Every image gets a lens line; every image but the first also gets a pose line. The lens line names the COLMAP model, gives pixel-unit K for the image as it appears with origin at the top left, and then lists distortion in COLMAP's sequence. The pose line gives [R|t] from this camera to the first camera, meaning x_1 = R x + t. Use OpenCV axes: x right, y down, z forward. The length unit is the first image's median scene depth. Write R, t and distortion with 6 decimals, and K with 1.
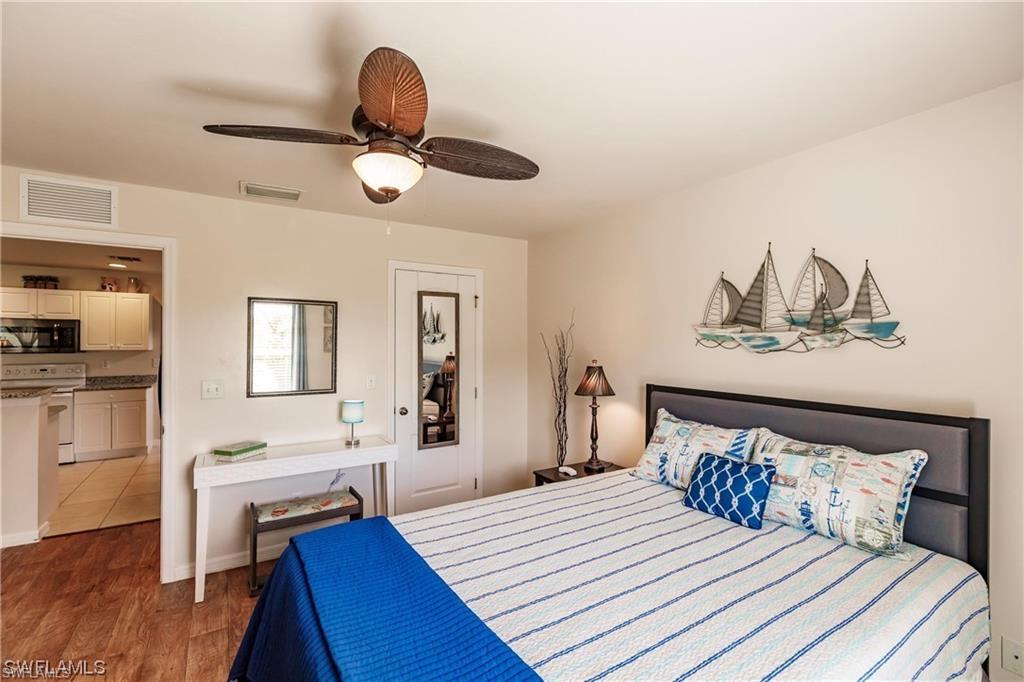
lens RADIAL K [[456.0, 0, 517.6], [0, 456.0, 340.8], [0, 0, 1]] dist [-0.003537, -0.000072]
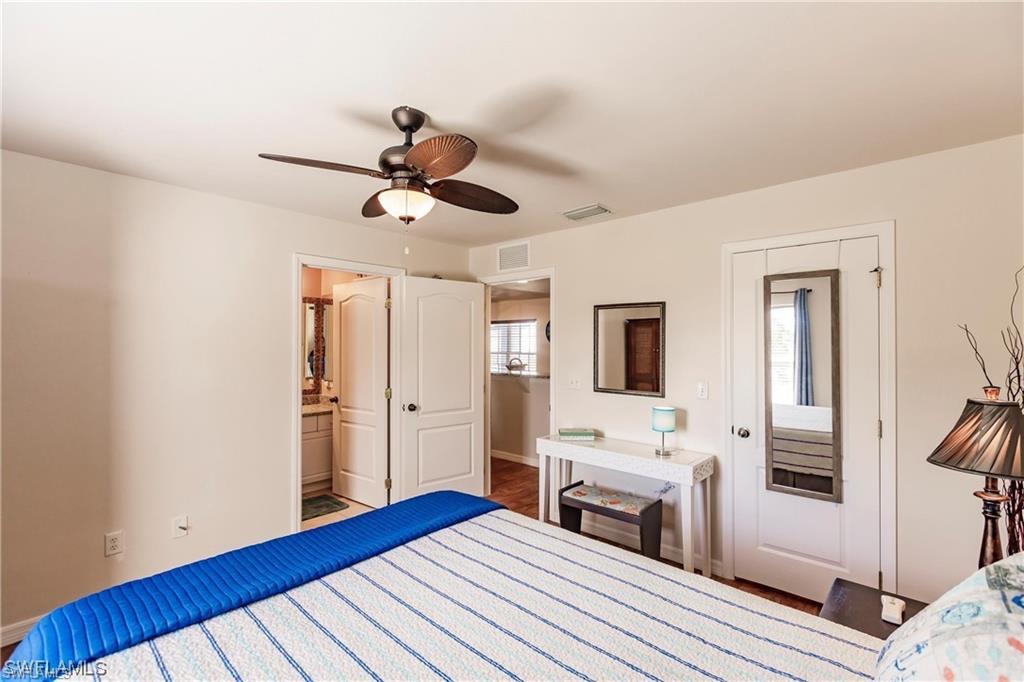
lens RADIAL K [[461.1, 0, 509.1], [0, 461.1, 340.6], [0, 0, 1]] dist [-0.000099, 0.000199]
pose [[0.242699, -0.007740, -0.970071, 0.476754], [-0.001973, 0.999962, -0.008472, 0.004349], [0.970100, 0.003970, 0.242675, 0.472396]]
